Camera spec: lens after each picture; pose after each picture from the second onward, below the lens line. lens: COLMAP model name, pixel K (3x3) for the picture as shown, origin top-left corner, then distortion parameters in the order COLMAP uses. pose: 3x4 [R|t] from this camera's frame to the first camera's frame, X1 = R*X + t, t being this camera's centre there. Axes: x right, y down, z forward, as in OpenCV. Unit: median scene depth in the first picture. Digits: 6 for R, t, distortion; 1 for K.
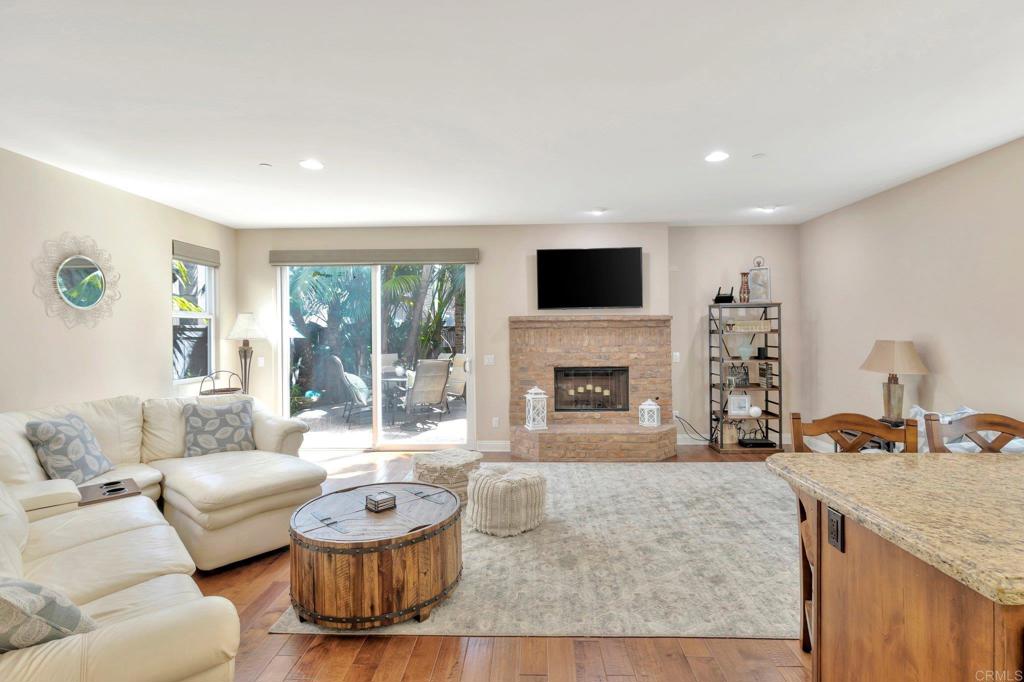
lens RADIAL K [[481.0, 0, 516.4], [0, 481.0, 331.2], [0, 0, 1]] dist [-0.000630, -0.000009]
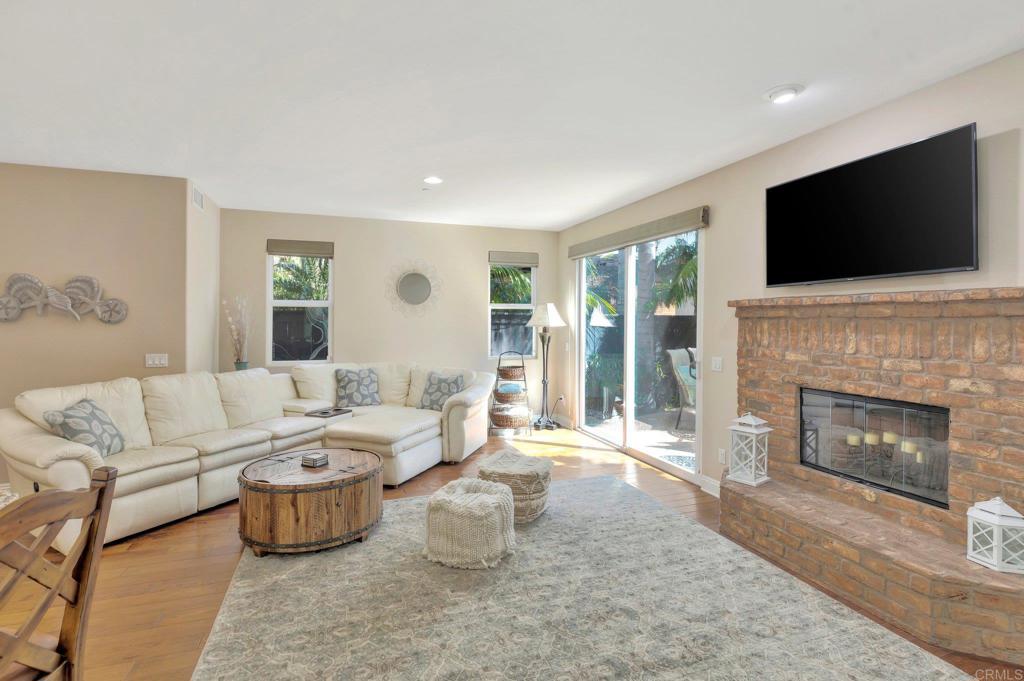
lens RADIAL K [[493.3, 0, 513.4], [0, 493.3, 321.2], [0, 0, 1]] dist [-0.000381, -0.000173]
pose [[0.366735, 0.011197, -0.930258, 0.503648], [-0.003879, 0.999937, 0.010506, -0.007724], [0.930318, -0.000245, 0.366755, 0.473505]]
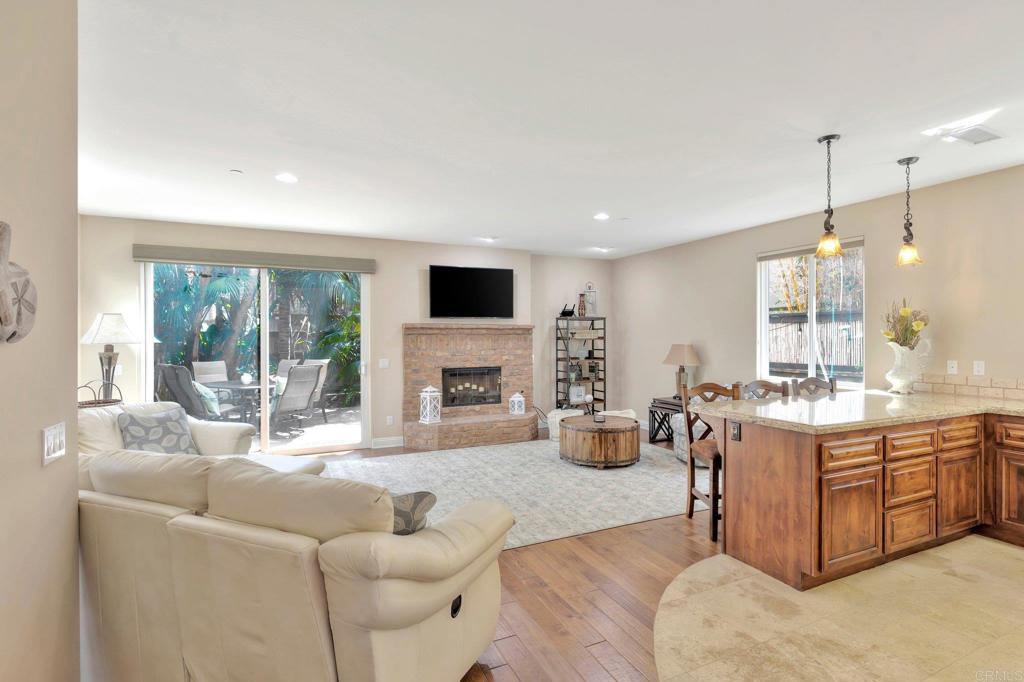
lens RADIAL K [[489.5, 0, 515.0], [0, 489.5, 338.1], [0, 0, 1]] dist [0.000069, 0.000046]
pose [[0.892911, 0.005710, 0.450197, -0.294294], [-0.005577, 0.999983, -0.001622, 0.003401], [-0.450198, -0.001062, 0.892928, -0.120239]]
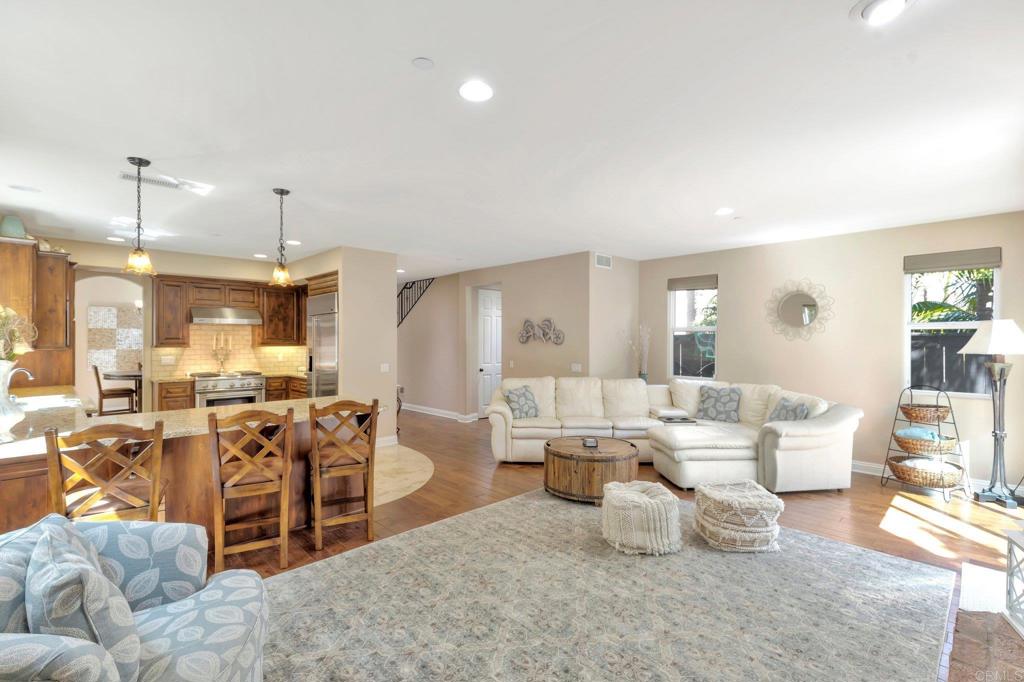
lens RADIAL K [[467.1, 0, 514.1], [0, 467.1, 335.0], [0, 0, 1]] dist [0.001405, 0.000162]
pose [[-0.692623, 0.000419, -0.721300, 0.532326], [0.005398, 0.999975, -0.004603, -0.013798], [0.721280, -0.007082, -0.692607, 0.927354]]
